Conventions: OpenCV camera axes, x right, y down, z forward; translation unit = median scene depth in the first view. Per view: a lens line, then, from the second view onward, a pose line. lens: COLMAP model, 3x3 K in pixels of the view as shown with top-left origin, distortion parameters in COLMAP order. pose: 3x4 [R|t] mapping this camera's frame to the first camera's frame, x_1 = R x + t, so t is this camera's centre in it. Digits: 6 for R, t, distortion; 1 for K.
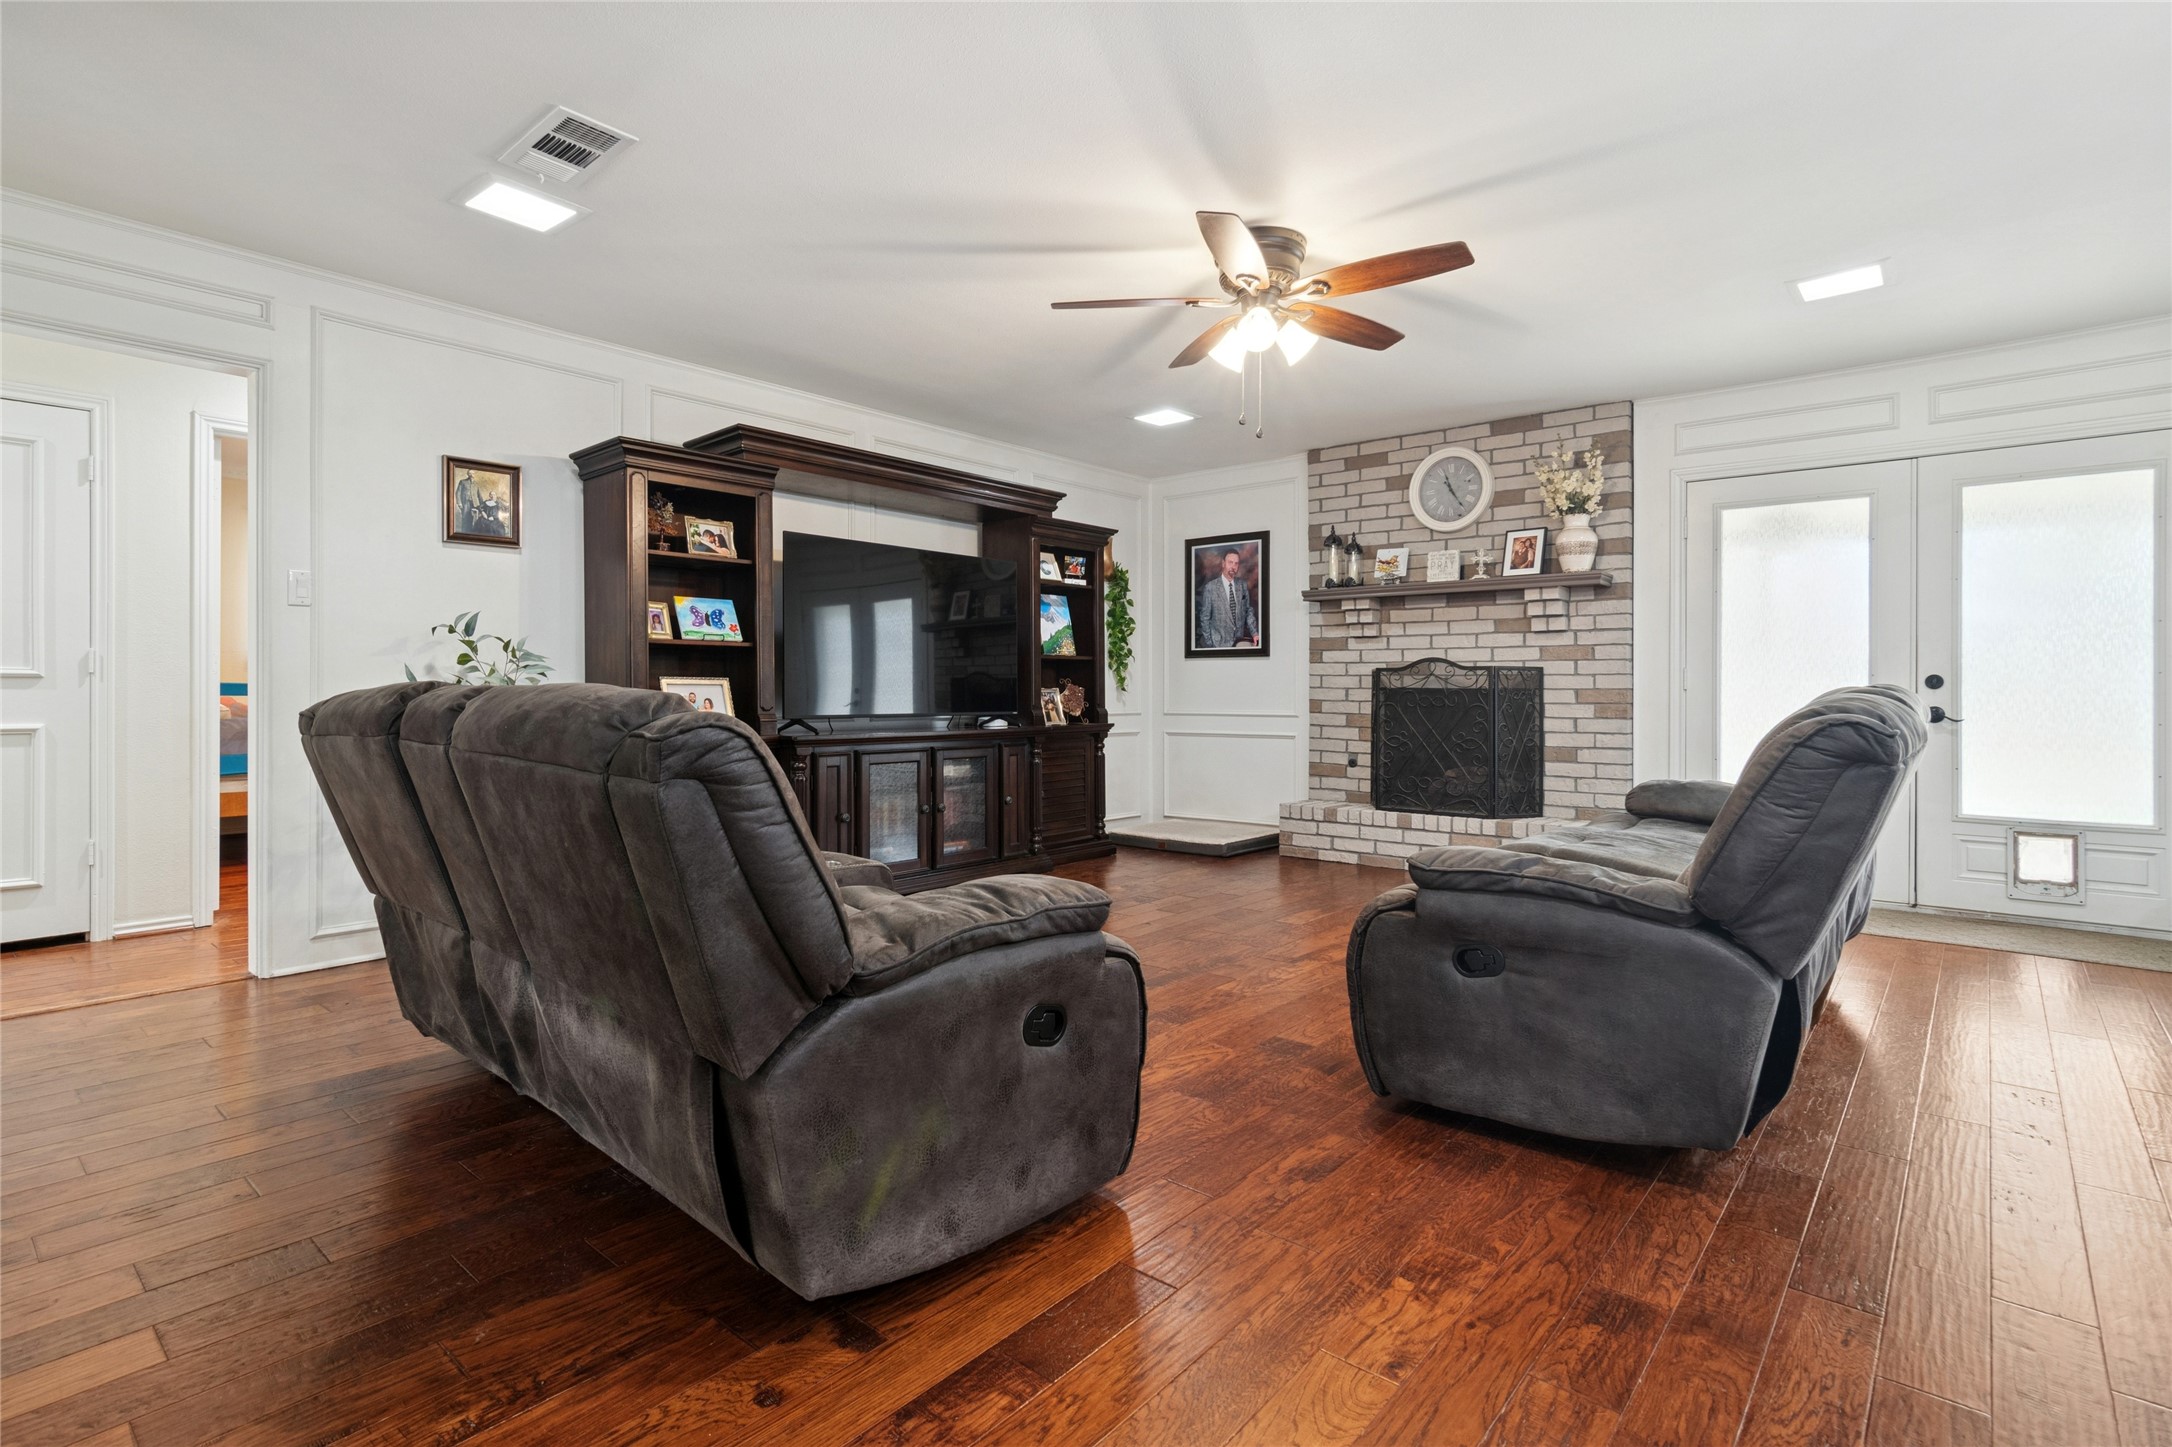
lens RADIAL K [[1047.1, 0, 1086.0], [0, 1047.1, 701.3], [0, 0, 1]] dist [0.000907, 0.000214]
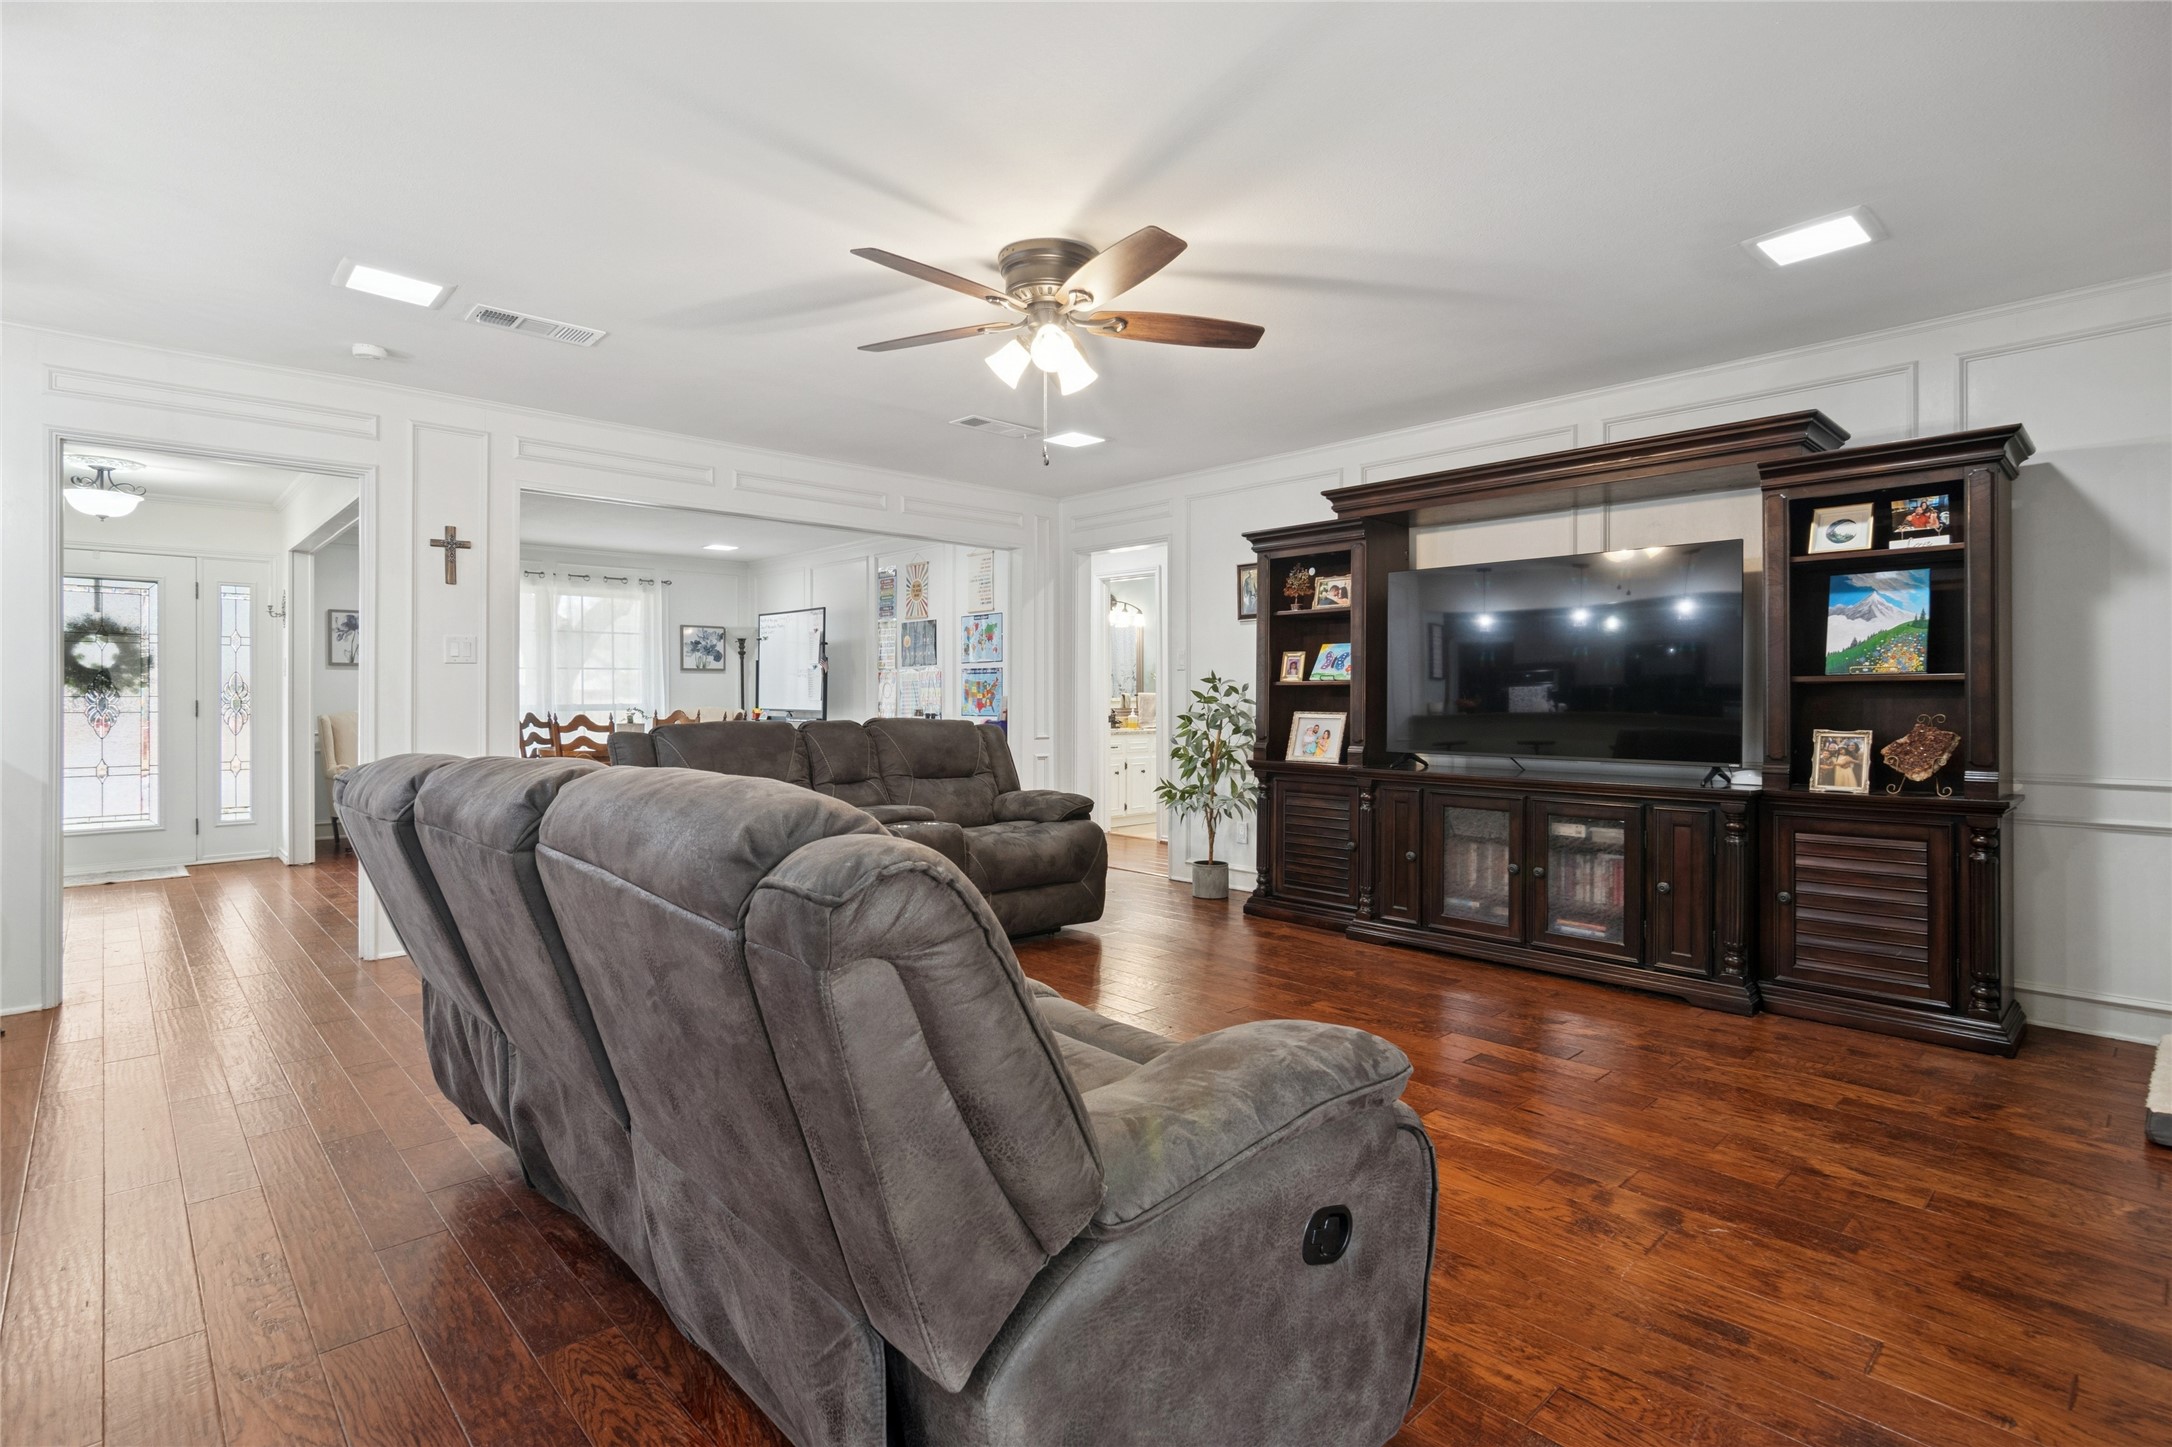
lens RADIAL K [[1047.1, 0, 1086.2], [0, 1047.1, 713.9], [0, 0, 1]] dist [0.000907, 0.000214]
pose [[-0.093600, 0.008434, -0.995574, 0.613901], [-0.013728, 0.999858, 0.009761, -0.021849], [0.995515, 0.014581, -0.093470, 0.628205]]
